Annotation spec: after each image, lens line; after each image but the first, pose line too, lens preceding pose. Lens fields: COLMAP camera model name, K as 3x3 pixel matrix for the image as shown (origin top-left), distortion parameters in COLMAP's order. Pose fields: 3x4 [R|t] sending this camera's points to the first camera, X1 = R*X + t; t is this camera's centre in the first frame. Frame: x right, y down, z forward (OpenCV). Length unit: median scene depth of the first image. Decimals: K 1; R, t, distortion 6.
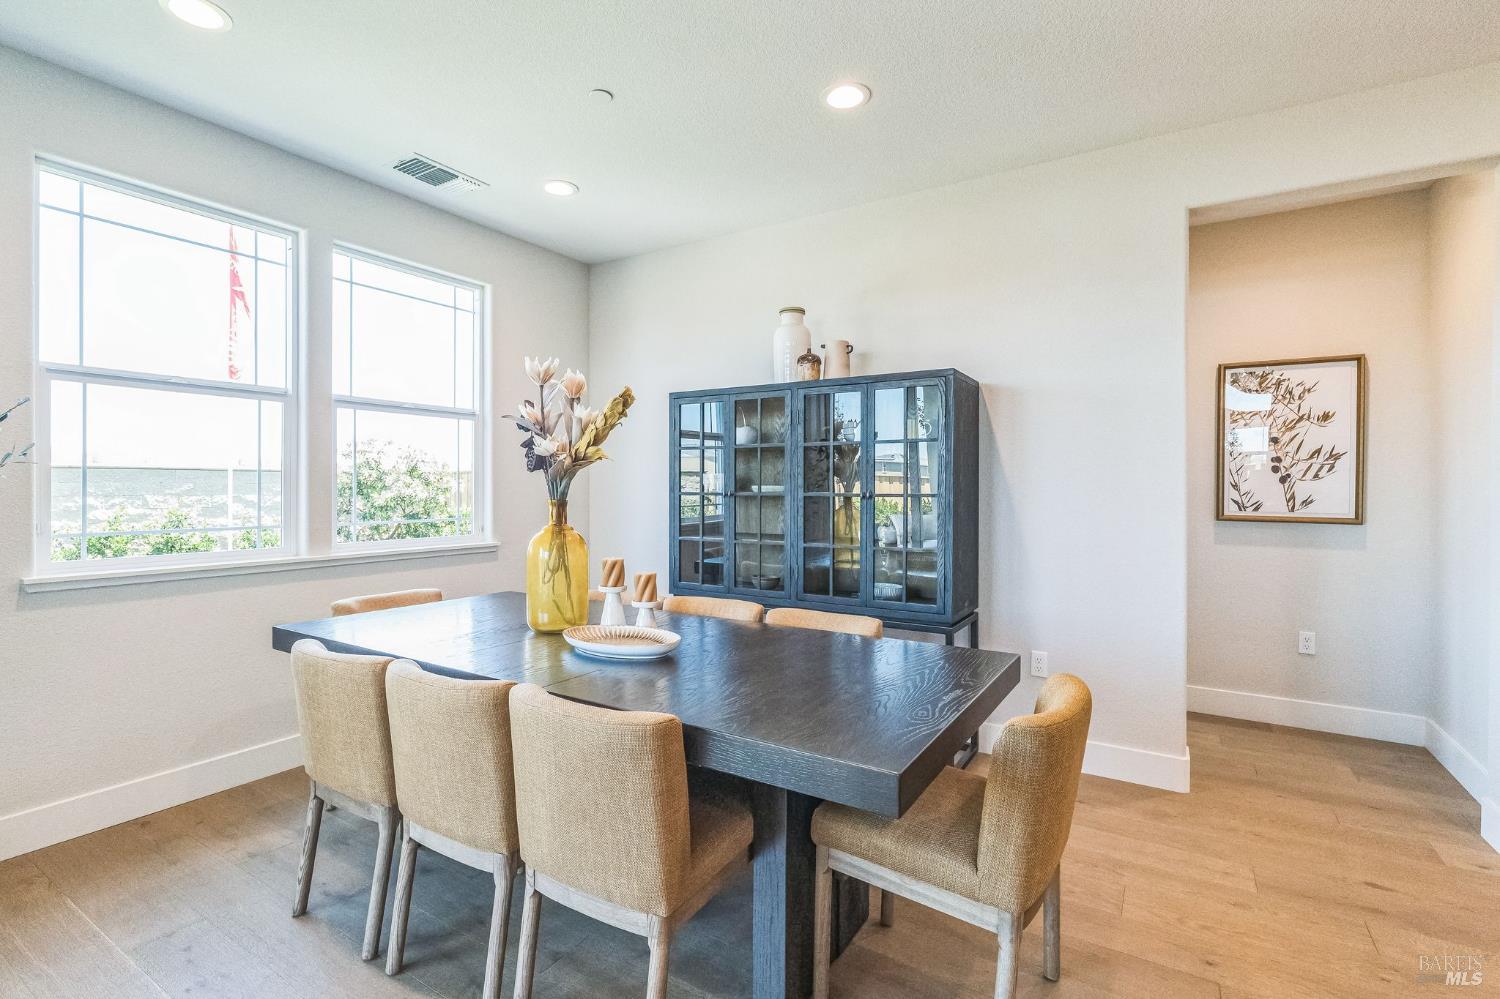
lens RADIAL K [[691.1, 0, 737.1], [0, 691.1, 486.7], [0, 0, 1]] dist [0.000922, 0.000197]
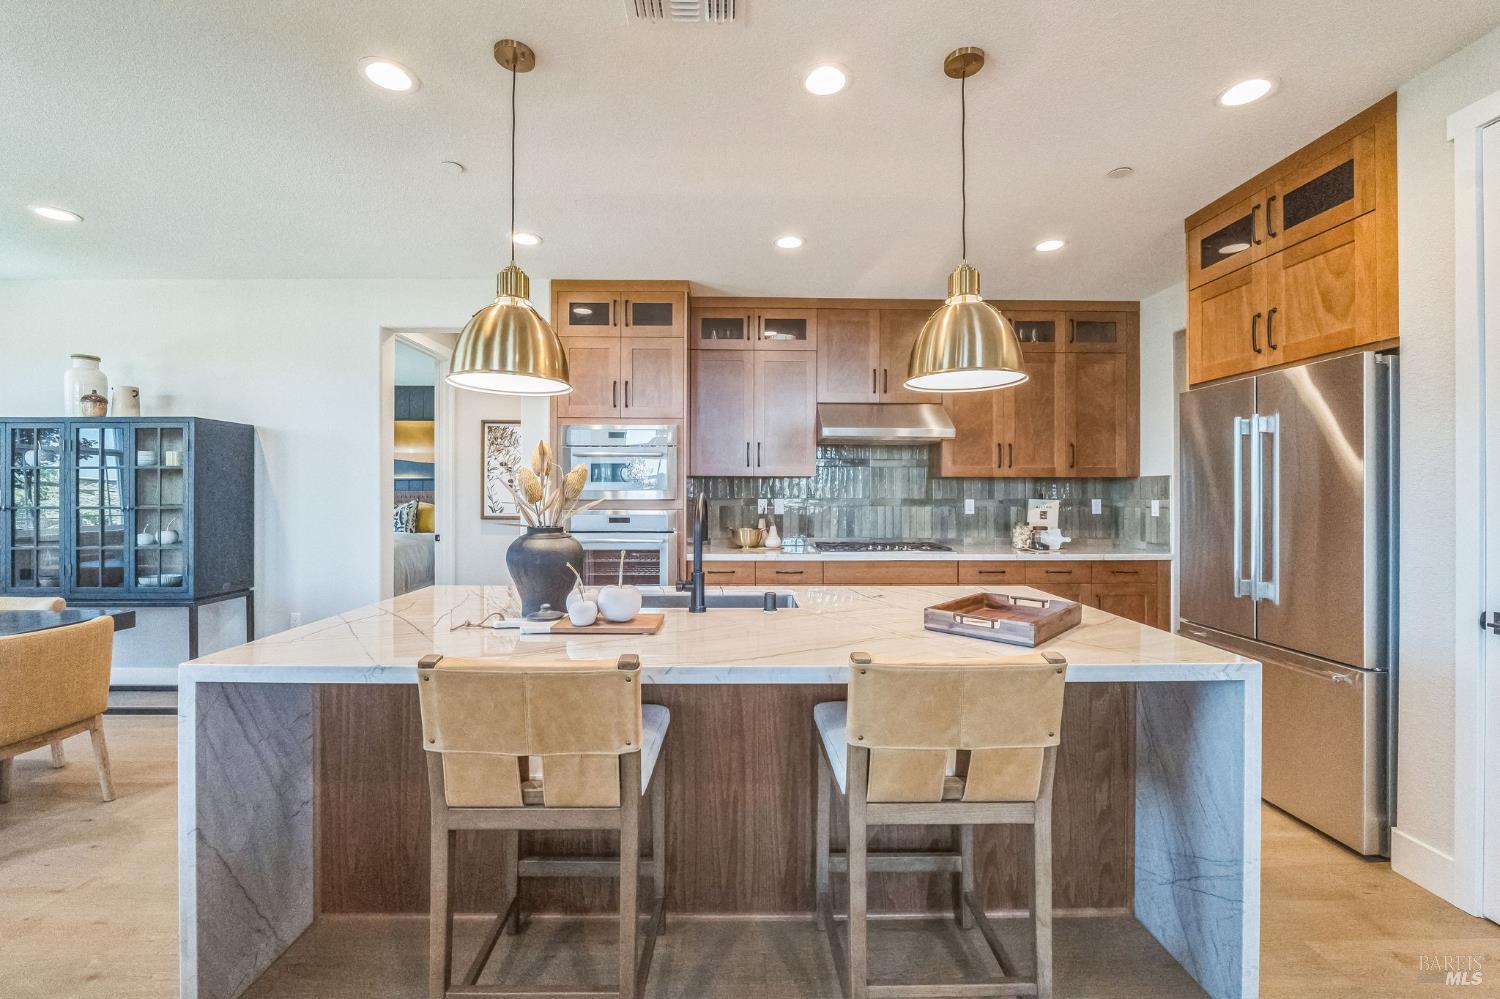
lens RADIAL K [[606.8, 0, 741.1], [0, 606.8, 492.6], [0, 0, 1]] dist [-0.013495, -0.000281]
pose [[0.840988, -0.003238, 0.541043, 0.508154], [0.003248, 0.999994, 0.000936, -0.012673], [-0.541043, 0.000970, 0.840994, -0.543483]]
